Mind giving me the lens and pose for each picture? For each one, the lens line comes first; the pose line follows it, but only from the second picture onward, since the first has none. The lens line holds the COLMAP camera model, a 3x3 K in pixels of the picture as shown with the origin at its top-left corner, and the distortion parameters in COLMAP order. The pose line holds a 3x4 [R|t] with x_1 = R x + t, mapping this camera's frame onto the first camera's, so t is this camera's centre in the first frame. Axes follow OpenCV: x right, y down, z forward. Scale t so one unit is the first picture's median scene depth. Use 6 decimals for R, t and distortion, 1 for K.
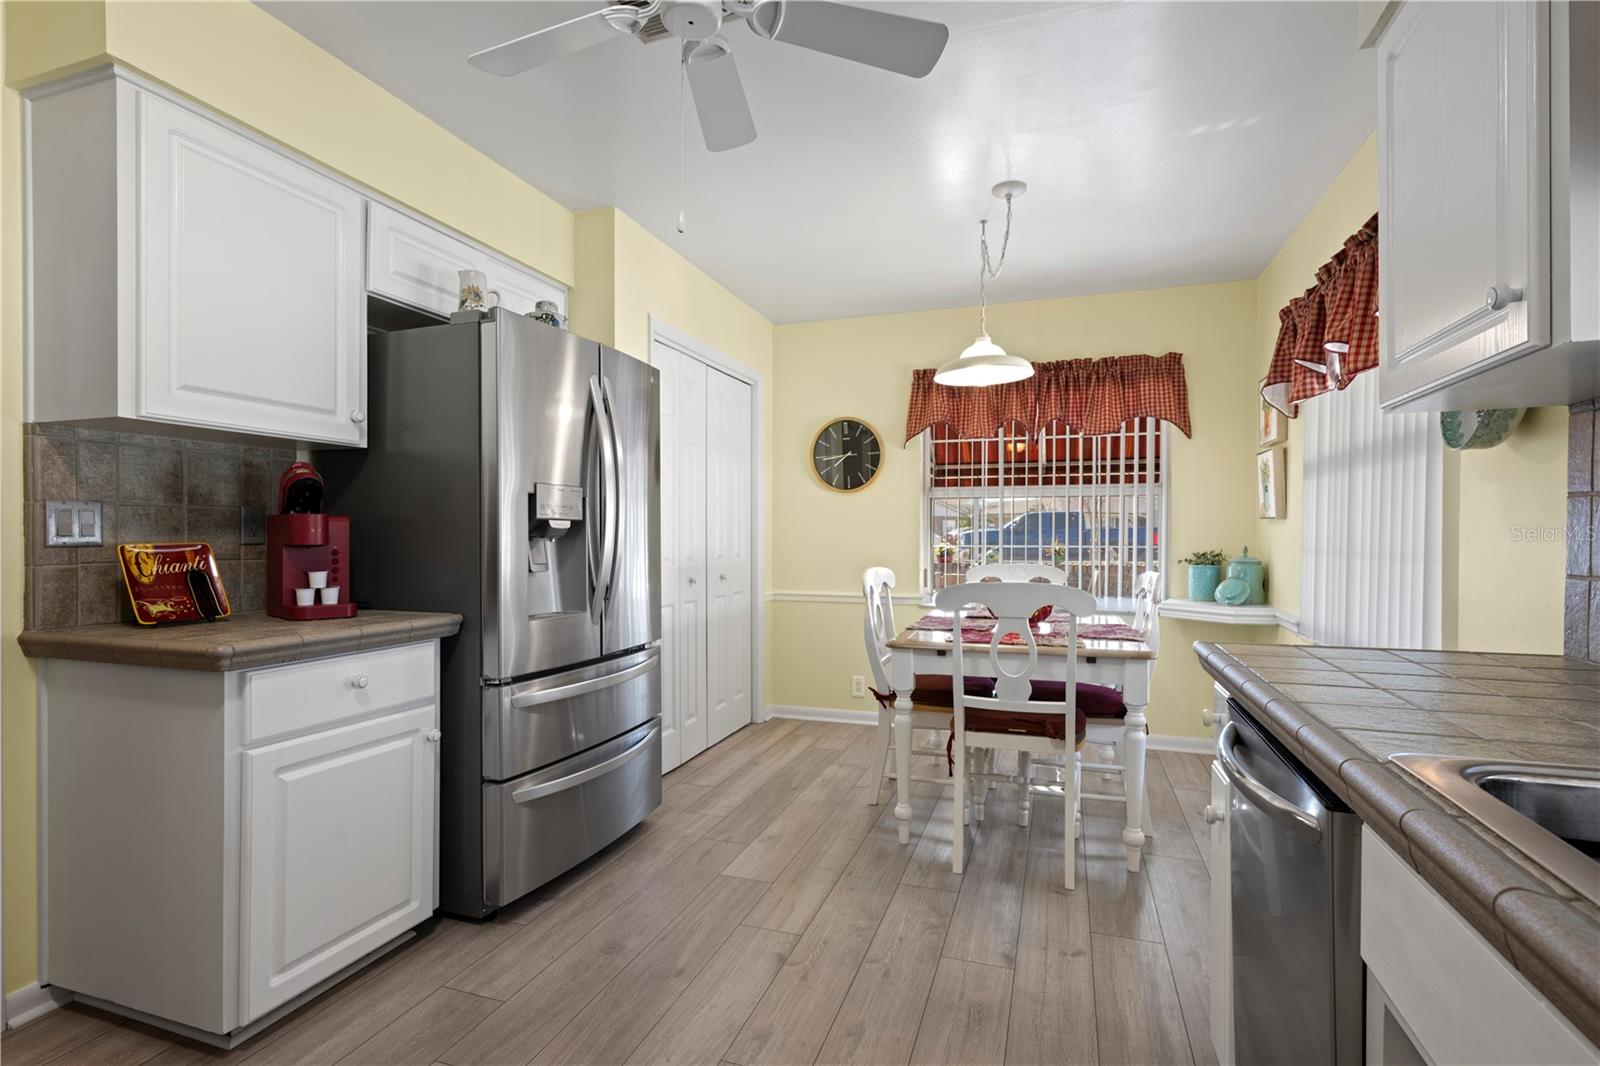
lens RADIAL K [[771.3, 0, 797.6], [0, 771.3, 527.5], [0, 0, 1]] dist [0.000571, 0.000669]
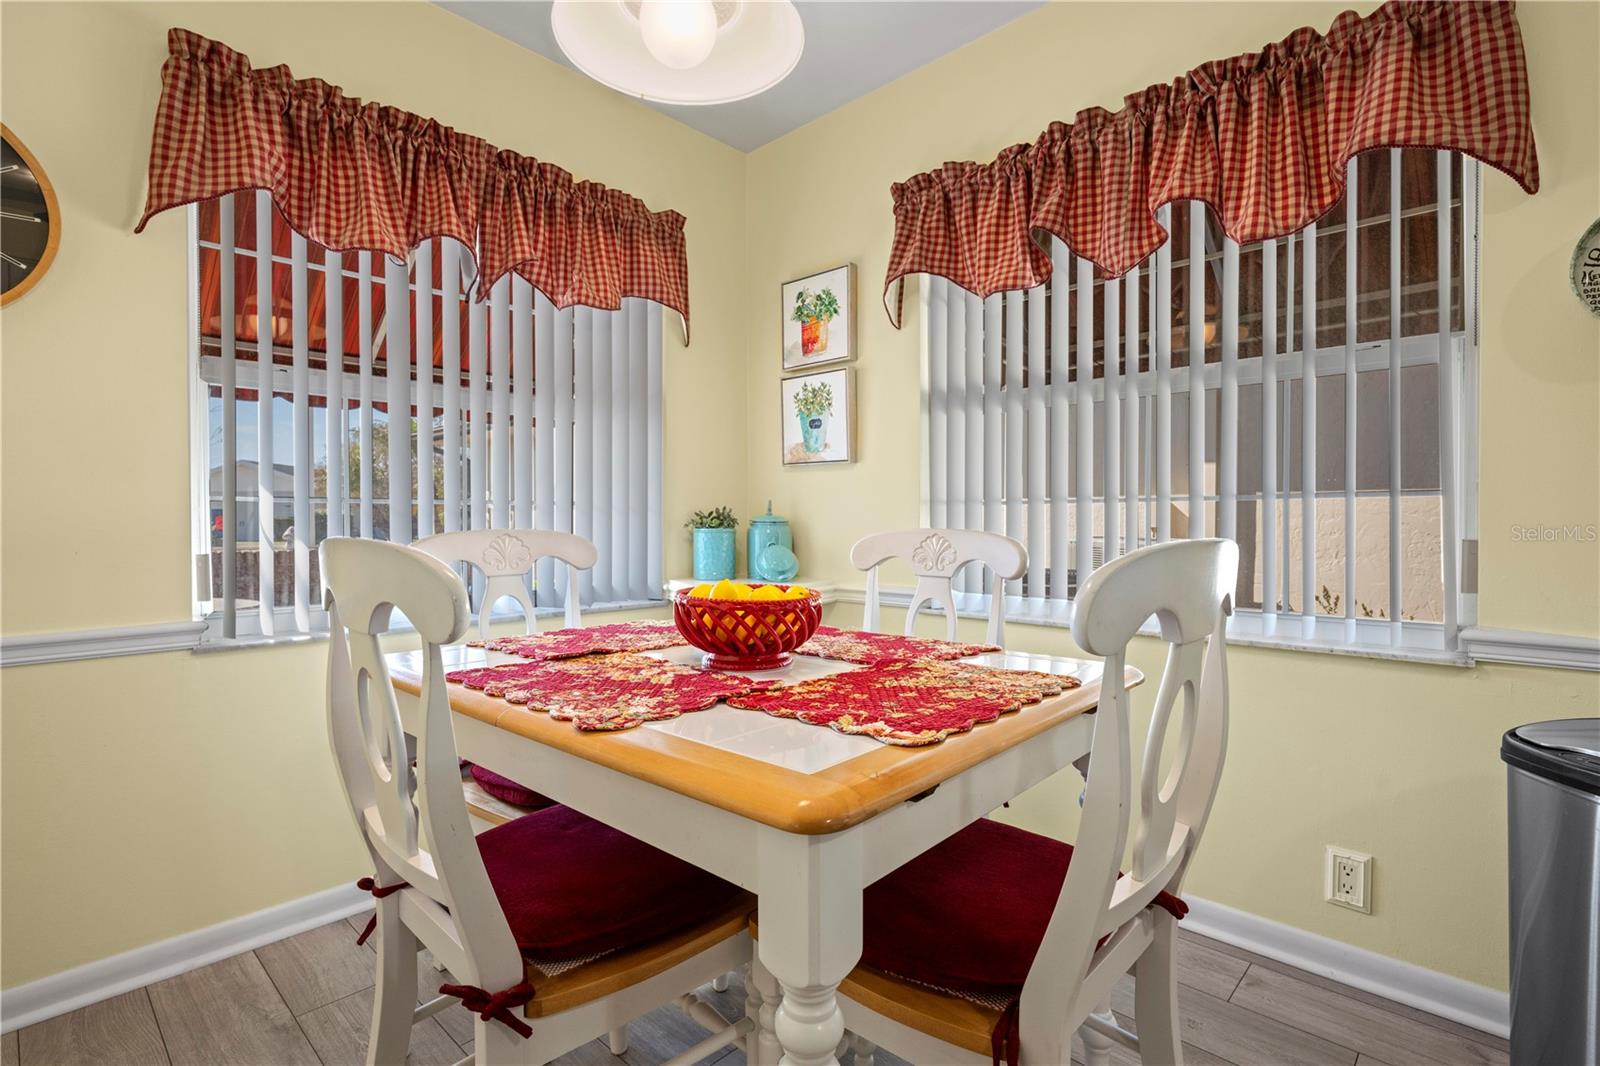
lens RADIAL K [[777.0, 0, 800.0], [0, 777.0, 533.0], [0, 0, 1]] dist [0.020601, 0.000354]
pose [[0.421147, -0.018203, 0.906810, -0.135039], [-0.000766, 0.999791, 0.020426, 0.059361], [-0.906992, -0.009297, 0.421045, 0.977507]]
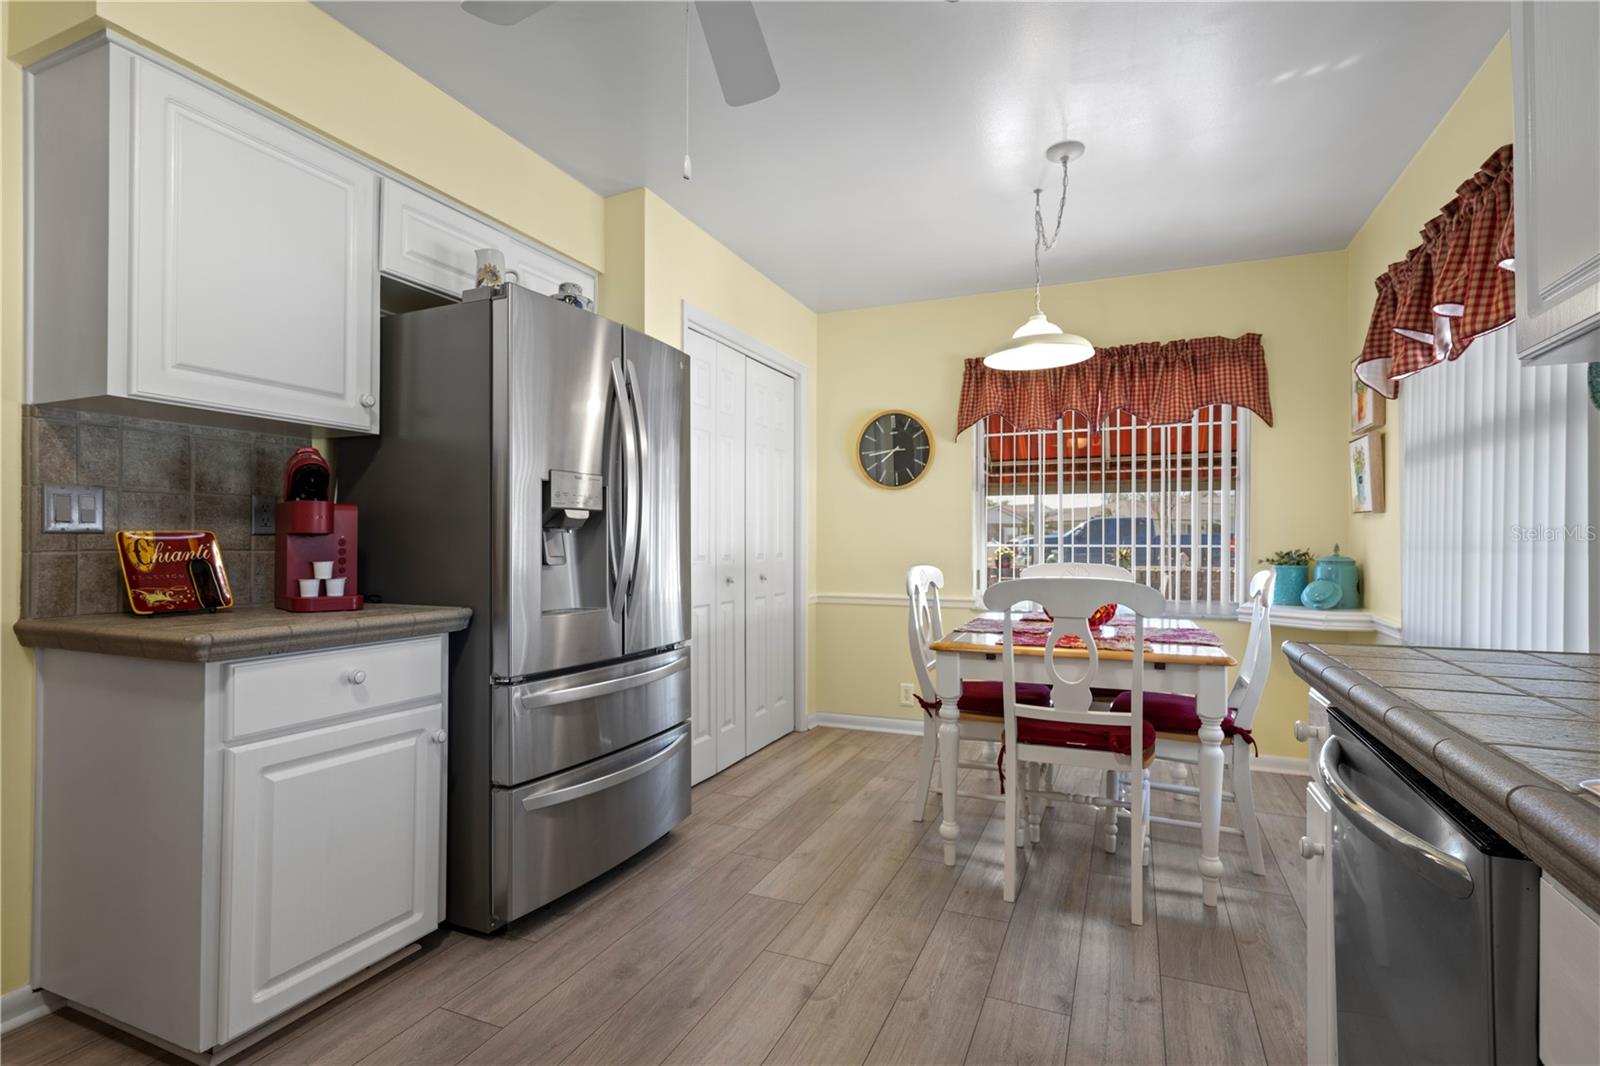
lens RADIAL K [[772.5, 0, 800.9], [0, 772.5, 528.4], [0, 0, 1]] dist [0.000463, 0.000859]
pose [[0.997344, -0.000976, -0.072831, 0.032387], [0.000171, 0.999939, -0.011060, 0.023206], [0.072837, 0.011018, 0.997283, 0.078237]]
